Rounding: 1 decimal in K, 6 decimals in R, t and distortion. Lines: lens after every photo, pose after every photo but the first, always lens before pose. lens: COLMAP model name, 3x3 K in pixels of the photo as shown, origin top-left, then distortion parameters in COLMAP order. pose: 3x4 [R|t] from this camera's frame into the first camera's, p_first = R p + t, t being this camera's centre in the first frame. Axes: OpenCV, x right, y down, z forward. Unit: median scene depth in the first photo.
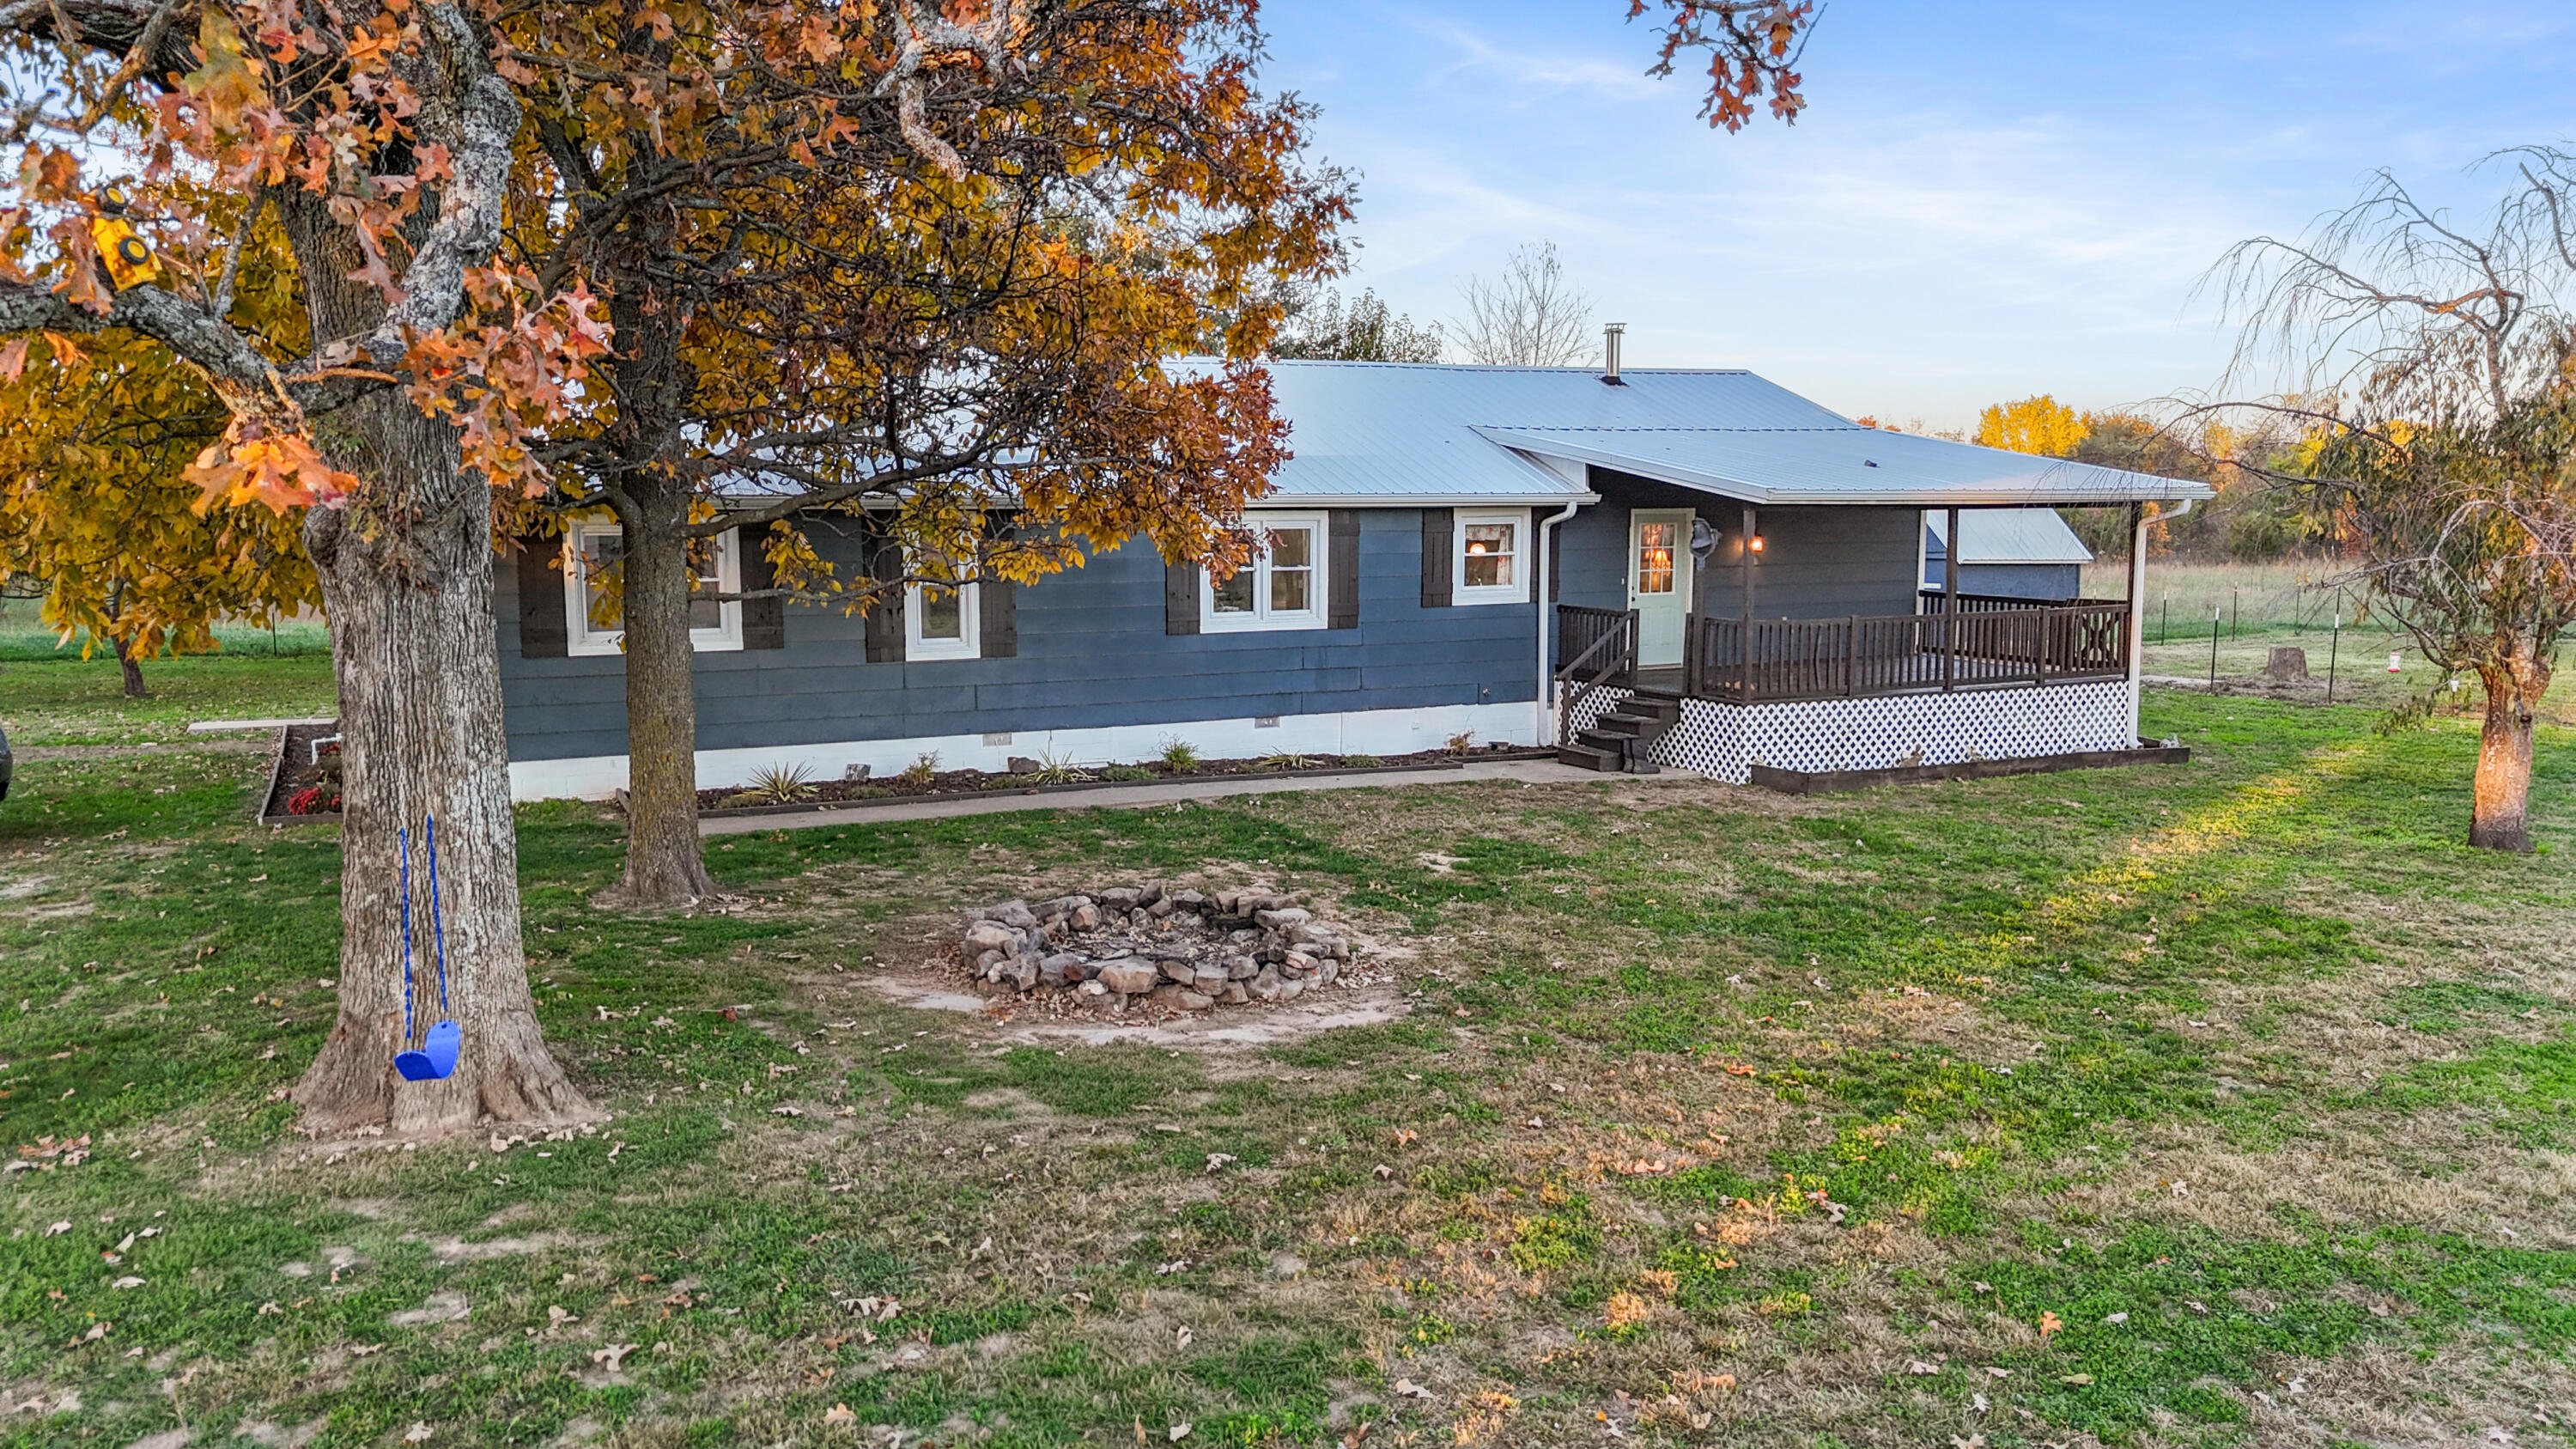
lens RADIAL K [[1691.6, 0, 1252.0], [0, 1691.6, 730.9], [0, 0, 1]] dist [0.043869, -0.051510]
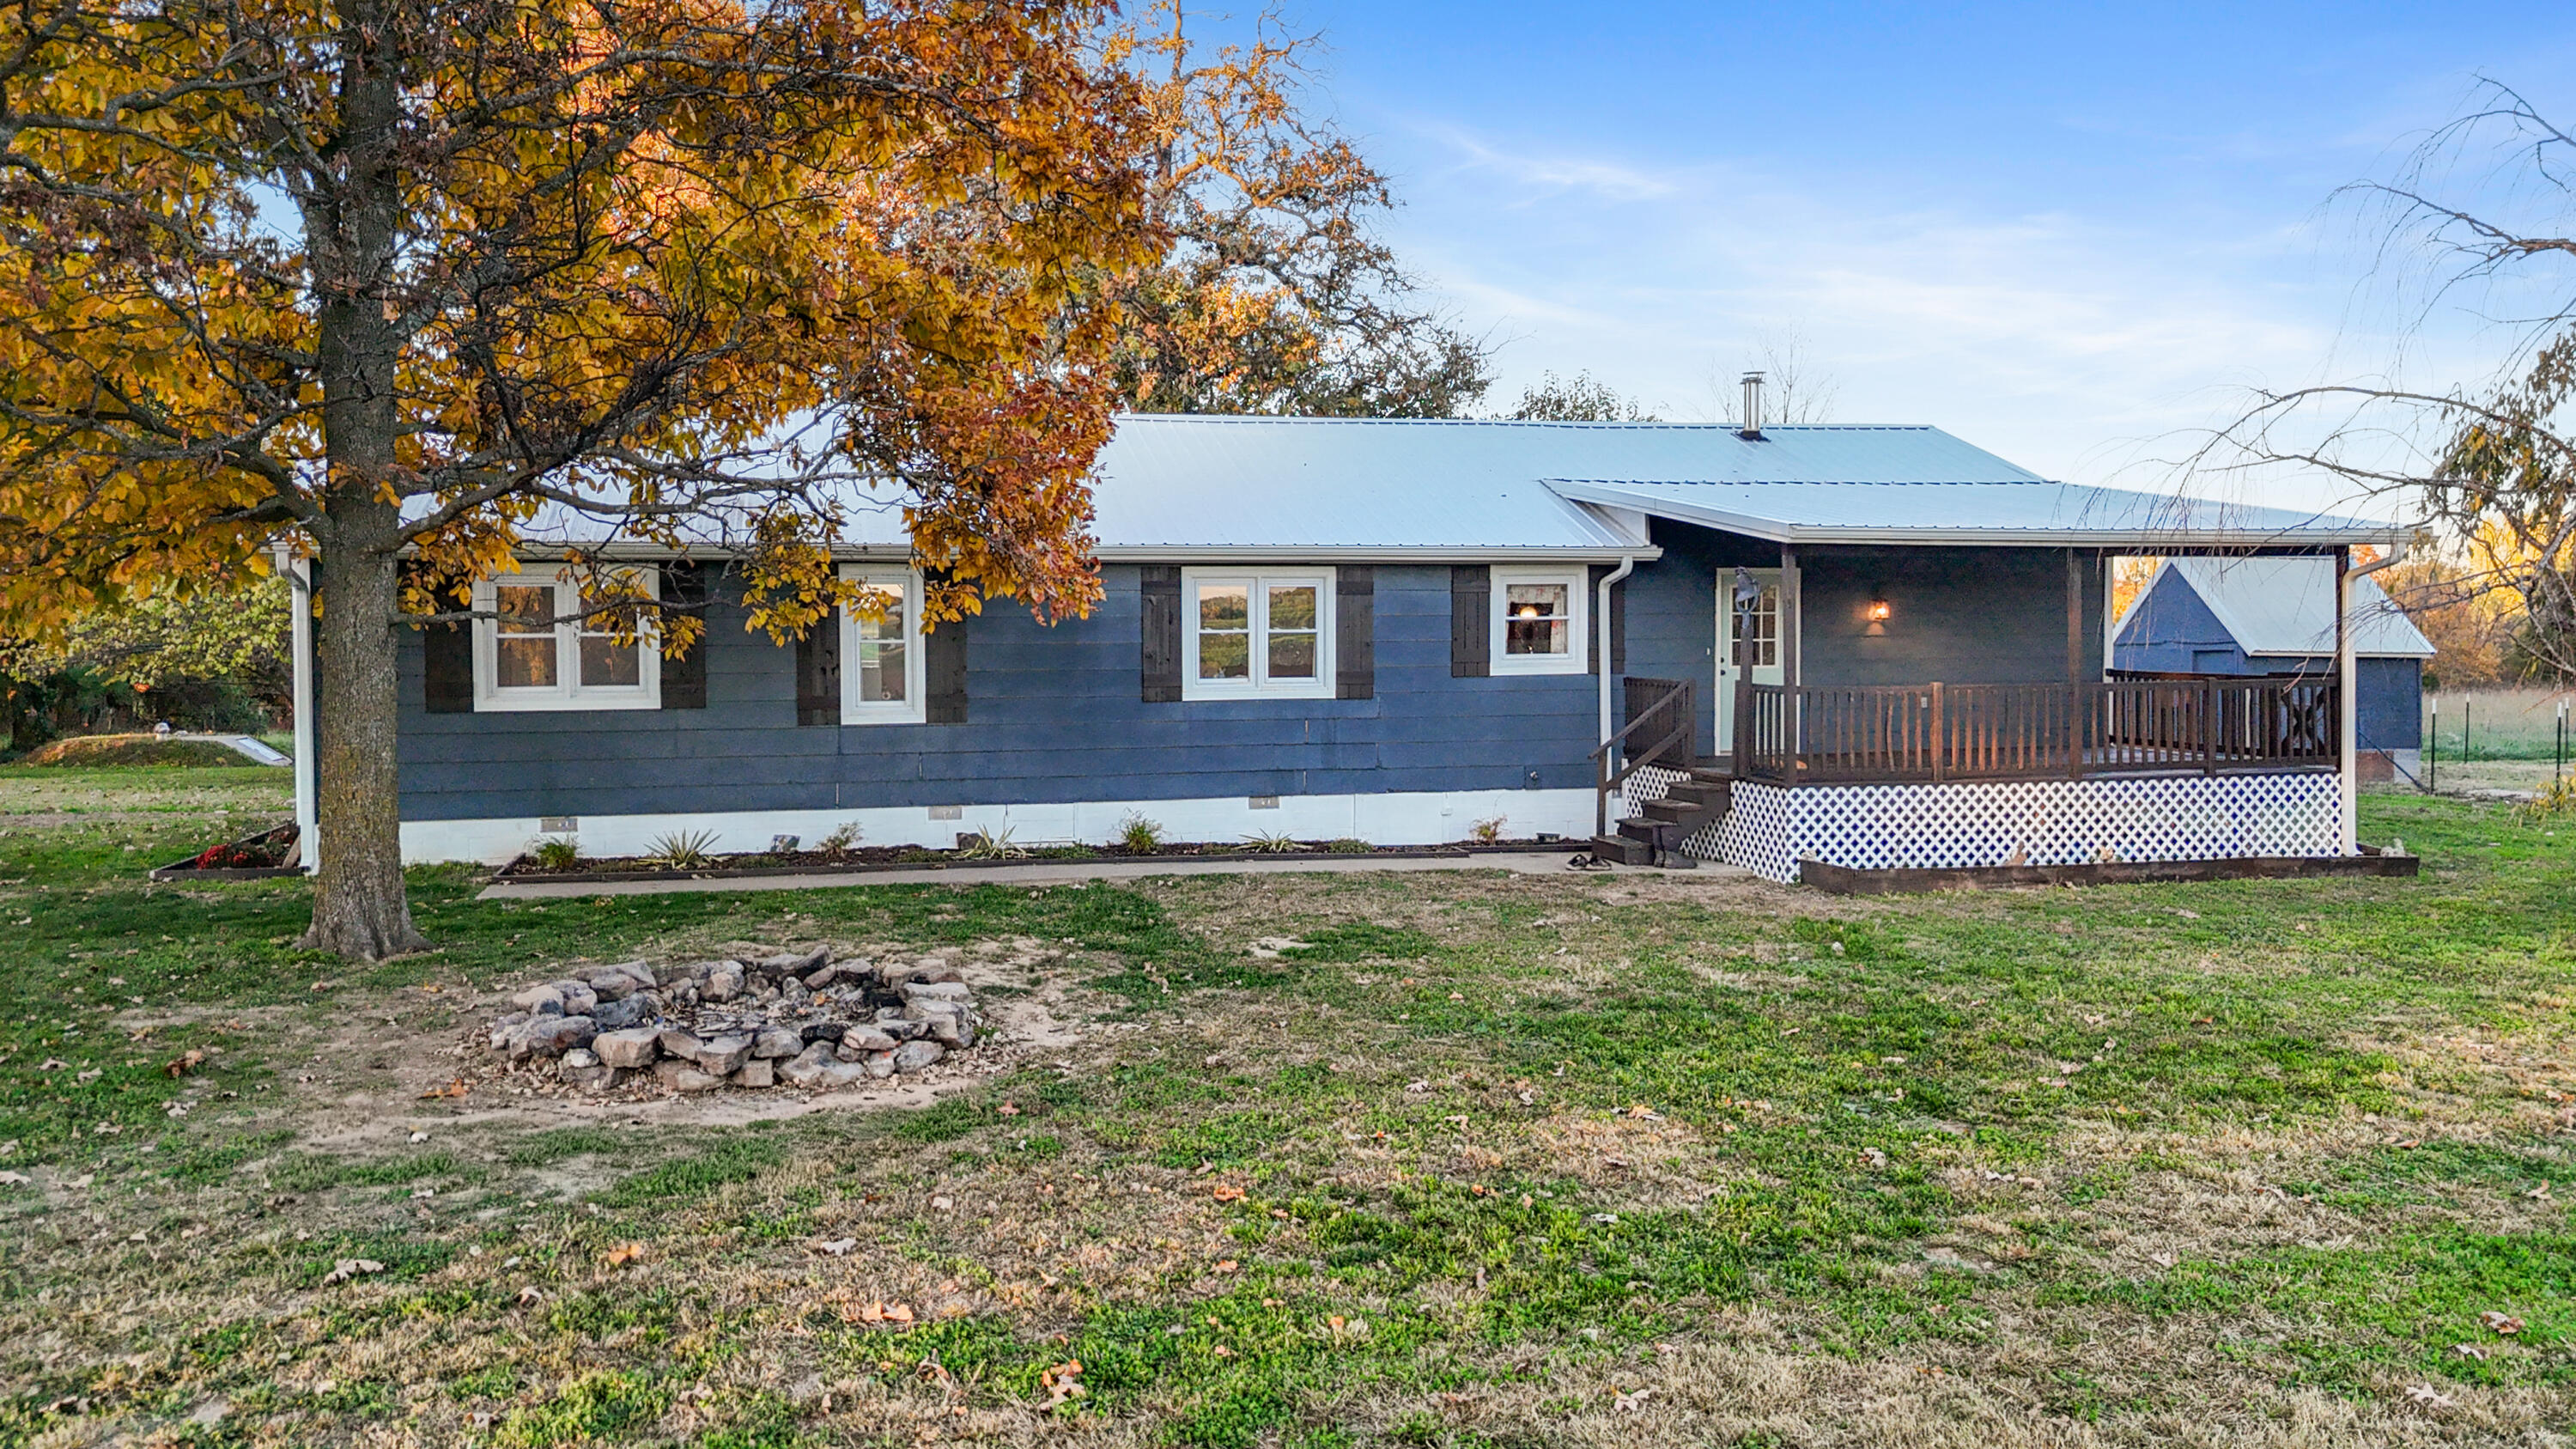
lens RADIAL K [[1745.1, 0, 1284.6], [0, 1745.1, 718.2], [0, 0, 1]] dist [0.051698, -0.049823]
pose [[0.983570, 0.008650, -0.180319, 0.196969], [-0.022988, 0.996722, -0.077573, 0.022873], [0.179057, 0.080444, 0.980544, 0.107226]]
